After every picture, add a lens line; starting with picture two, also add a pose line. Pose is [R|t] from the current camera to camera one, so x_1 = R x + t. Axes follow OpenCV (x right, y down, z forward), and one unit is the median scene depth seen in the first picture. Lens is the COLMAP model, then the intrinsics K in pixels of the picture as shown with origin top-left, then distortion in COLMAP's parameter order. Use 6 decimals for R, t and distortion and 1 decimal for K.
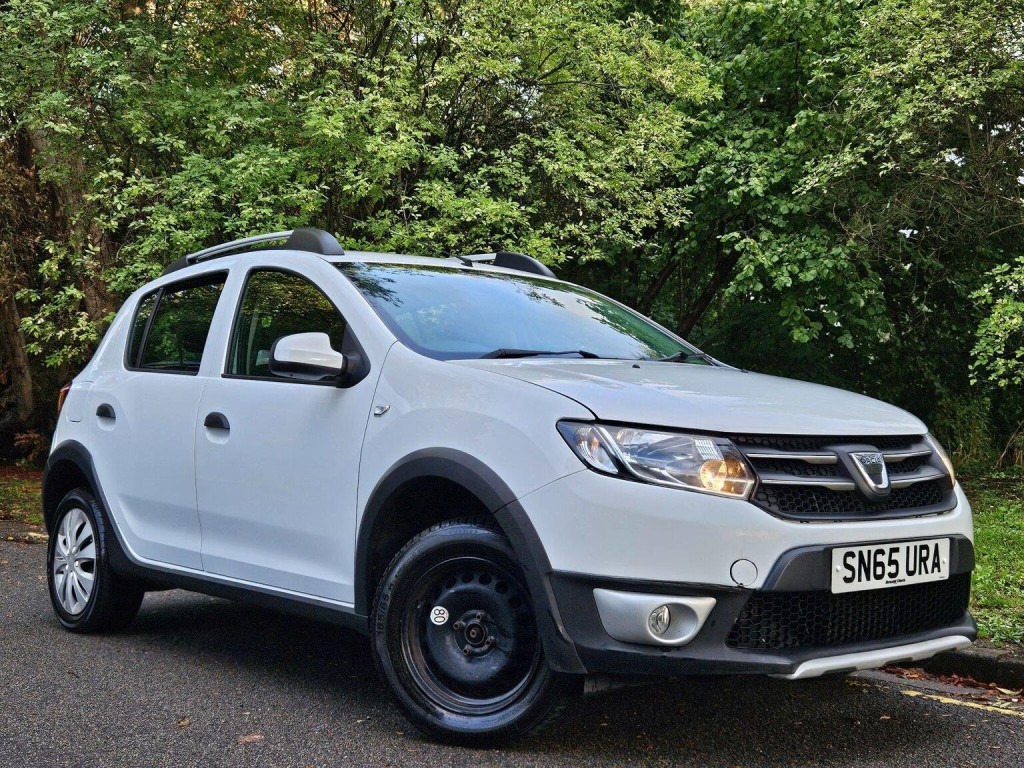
lens RADIAL K [[1361.2, 0, 520.5], [0, 1361.2, 380.4], [0, 0, 1]] dist [0.086617, 0.000000]
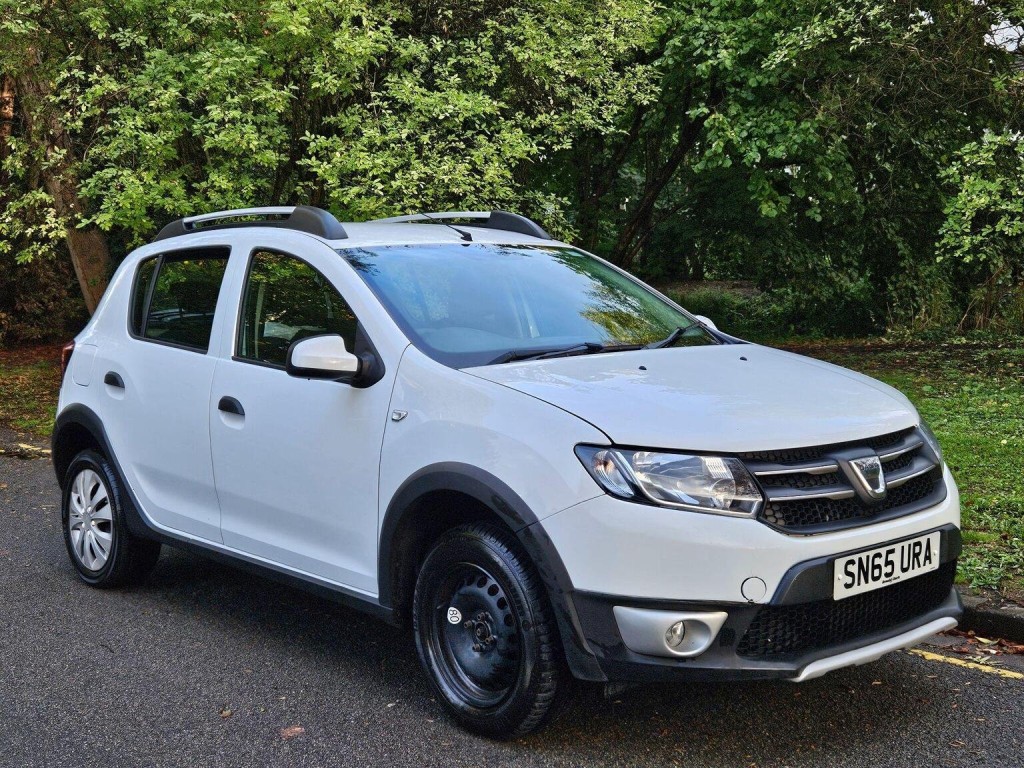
lens RADIAL K [[1361.2, 0, 511.8], [0, 1361.2, 387.0], [0, 0, 1]] dist [0.086617, 0.000000]
pose [[0.999387, -0.025933, 0.023521, -0.028591], [0.022732, 0.991586, 0.127435, -0.094431], [-0.026628, -0.126822, 0.991568, -0.023503]]
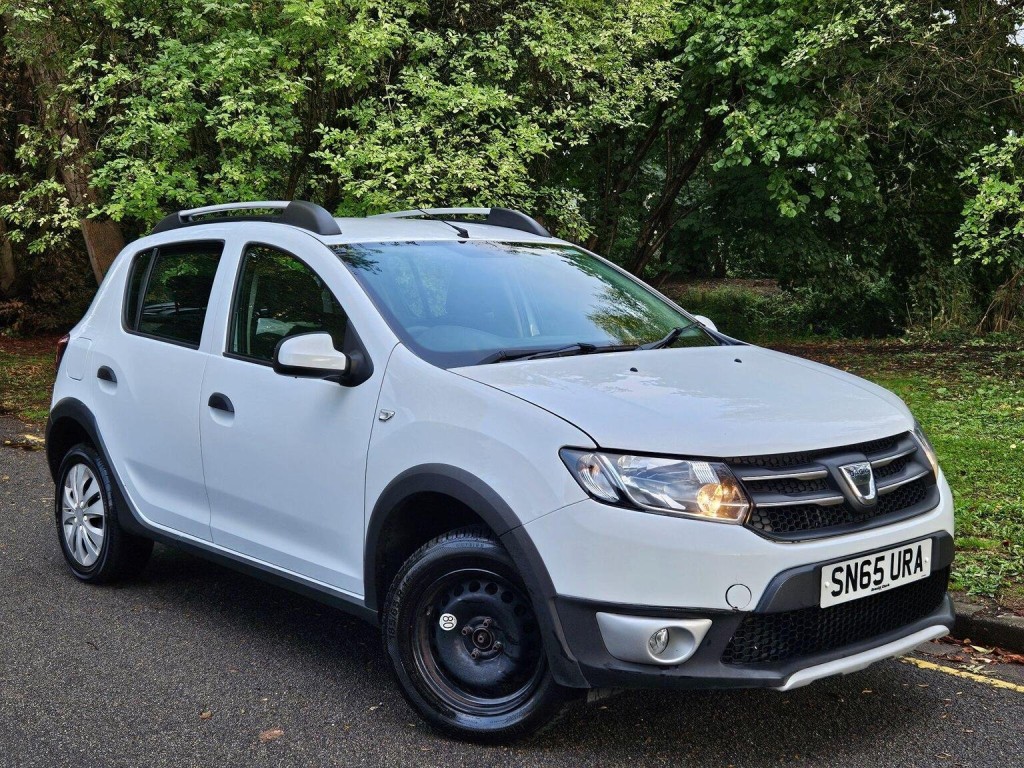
lens RADIAL K [[1361.2, 0, 540.0], [0, 1361.2, 387.2], [0, 0, 1]] dist [0.086617, 0.000000]
pose [[0.999595, -0.013727, 0.024926, -0.008274], [0.010344, 0.991317, 0.131084, -0.095262], [-0.026509, -0.130773, 0.991058, -0.012061]]
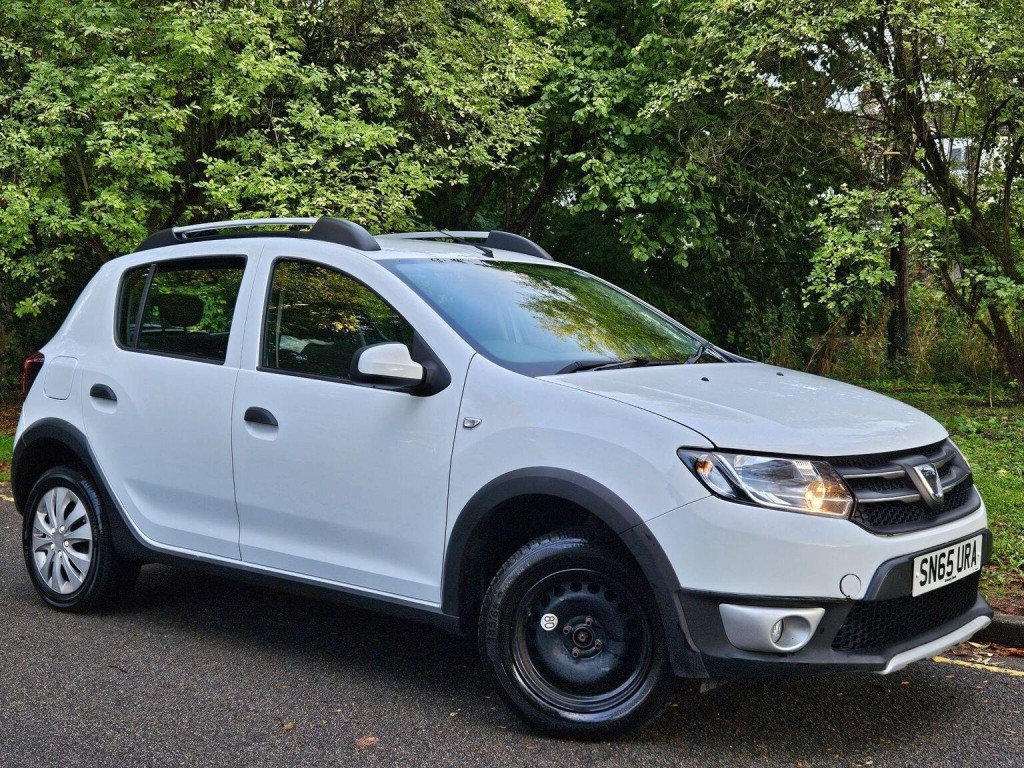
lens RADIAL K [[1361.2, 0, 550.7], [0, 1361.2, 390.6], [0, 0, 1]] dist [0.086617, 0.000000]
pose [[0.979835, -0.009744, 0.199571, -0.180290], [-0.009787, 0.995271, 0.096644, -0.075230], [-0.199569, -0.096649, 0.975106, -0.020808]]
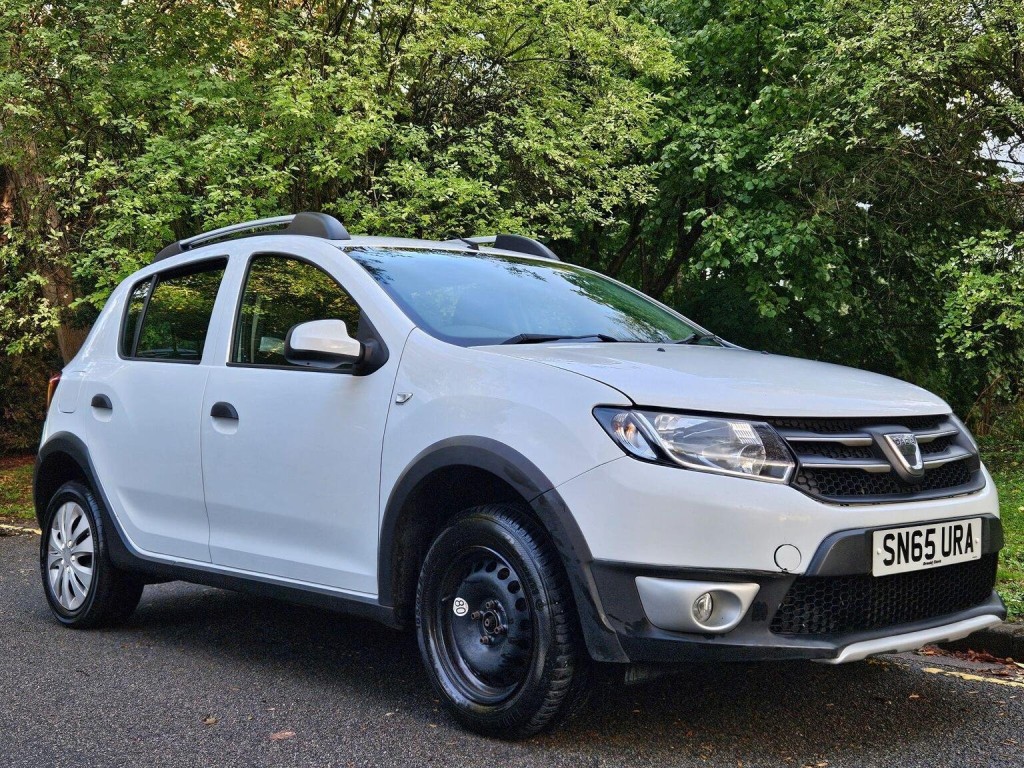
lens RADIAL K [[1361.2, 0, 518.0], [0, 1361.2, 383.1], [0, 0, 1]] dist [0.086617, 0.000000]
pose [[0.999190, -0.016805, 0.036575, -0.039770], [0.016128, 0.999694, 0.018732, -0.004737], [-0.036878, -0.018127, 0.999155, 0.010813]]
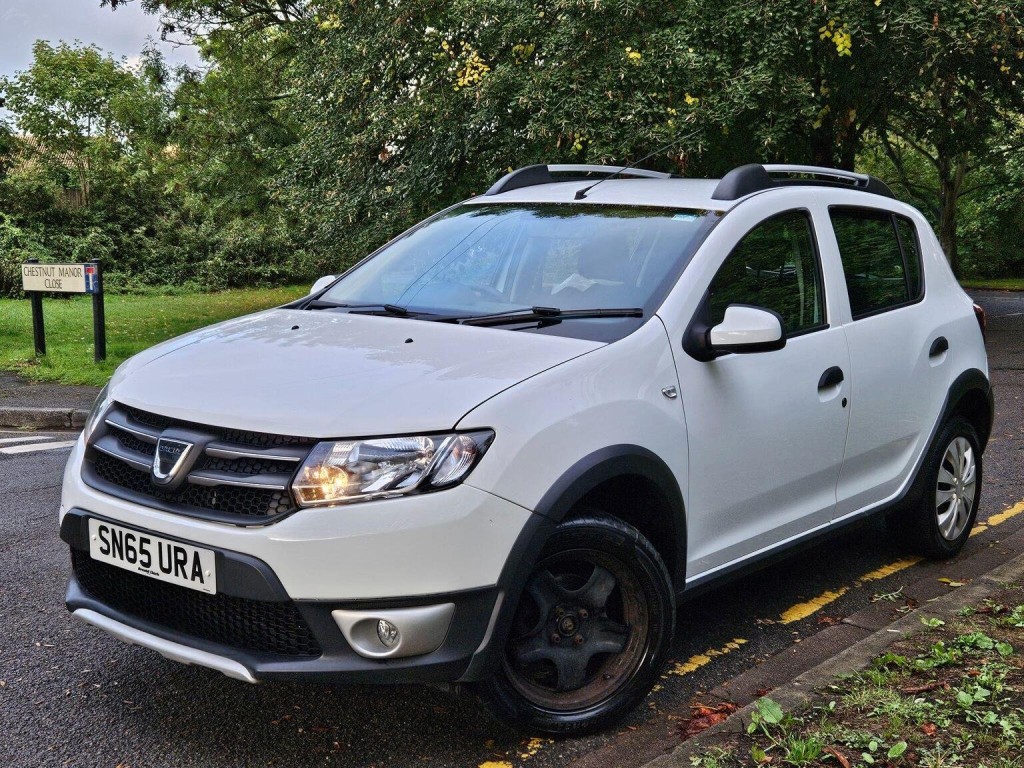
lens RADIAL K [[1361.2, 0, 563.7], [0, 1361.2, 381.8], [0, 0, 1]] dist [0.086617, 0.000000]
pose [[0.212419, 0.137687, -0.967430, 0.826795], [-0.001153, 0.990058, 0.140654, -0.083853], [0.977178, -0.028762, 0.210466, 0.702896]]
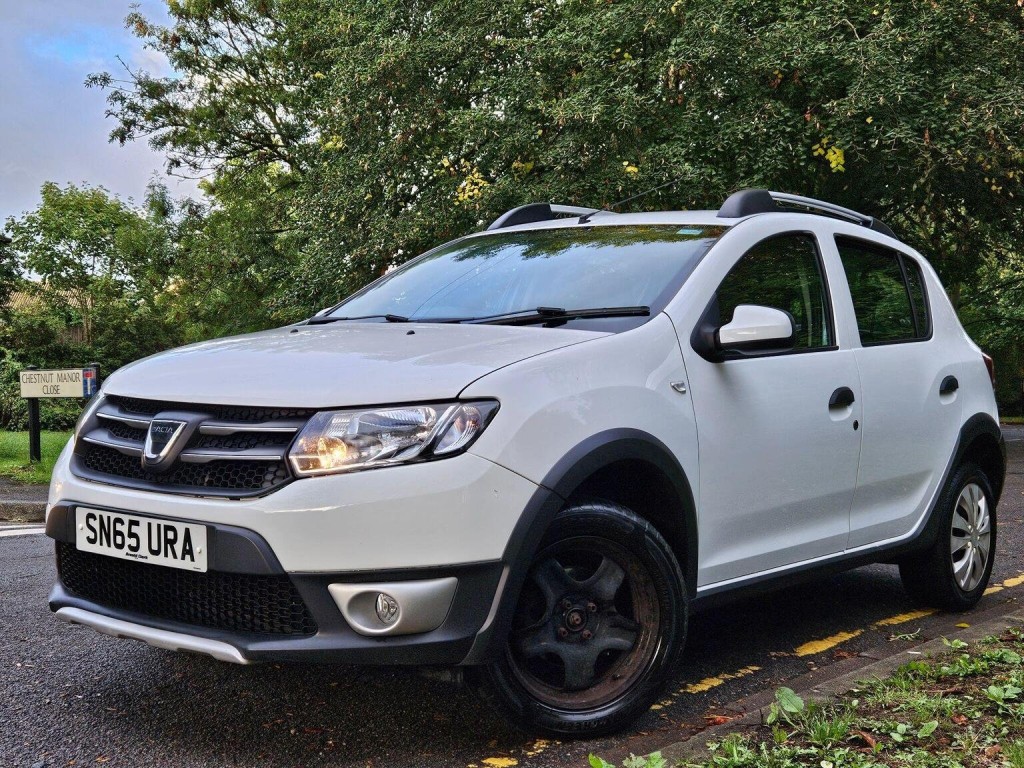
lens RADIAL K [[1361.2, 0, 559.4], [0, 1361.2, 387.3], [0, 0, 1]] dist [0.086617, 0.000000]
pose [[0.211573, 0.031533, -0.976853, 0.814009], [0.002893, 0.999455, 0.032889, -0.000411], [0.977358, -0.009784, 0.211366, 0.701493]]
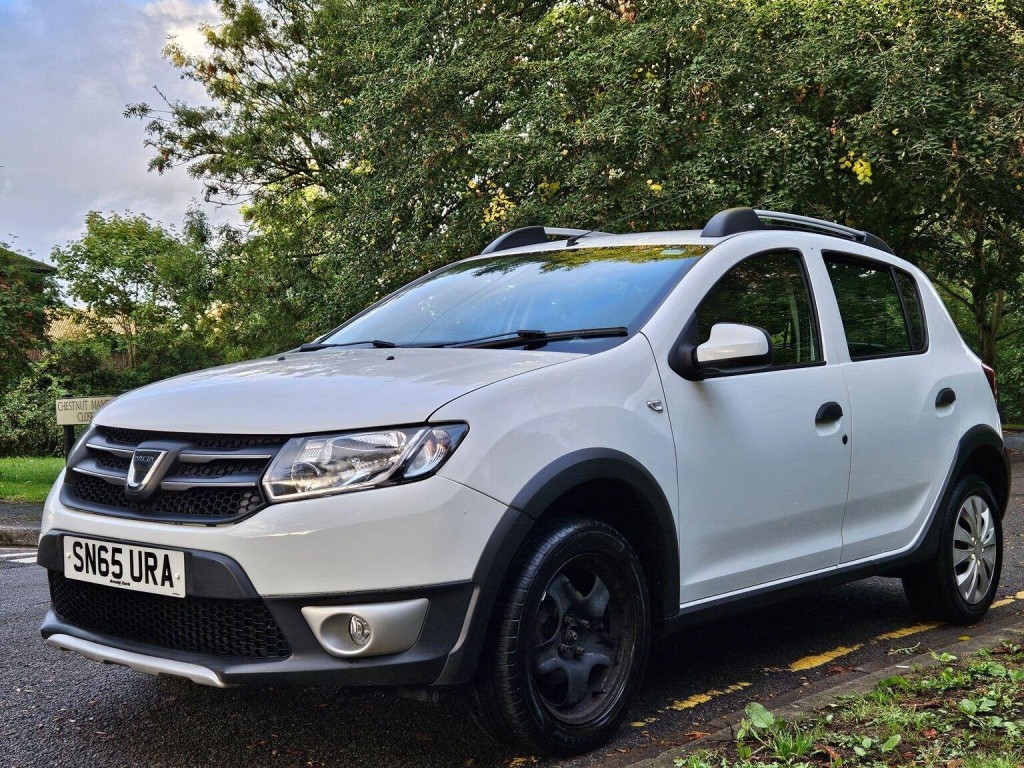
lens RADIAL K [[1361.2, 0, 568.5], [0, 1361.2, 374.6], [0, 0, 1]] dist [0.086617, 0.000000]
pose [[0.184373, 0.007303, -0.982829, 0.832985], [0.022321, 0.999683, 0.011615, -0.003390], [0.982603, -0.024079, 0.184152, 0.733983]]
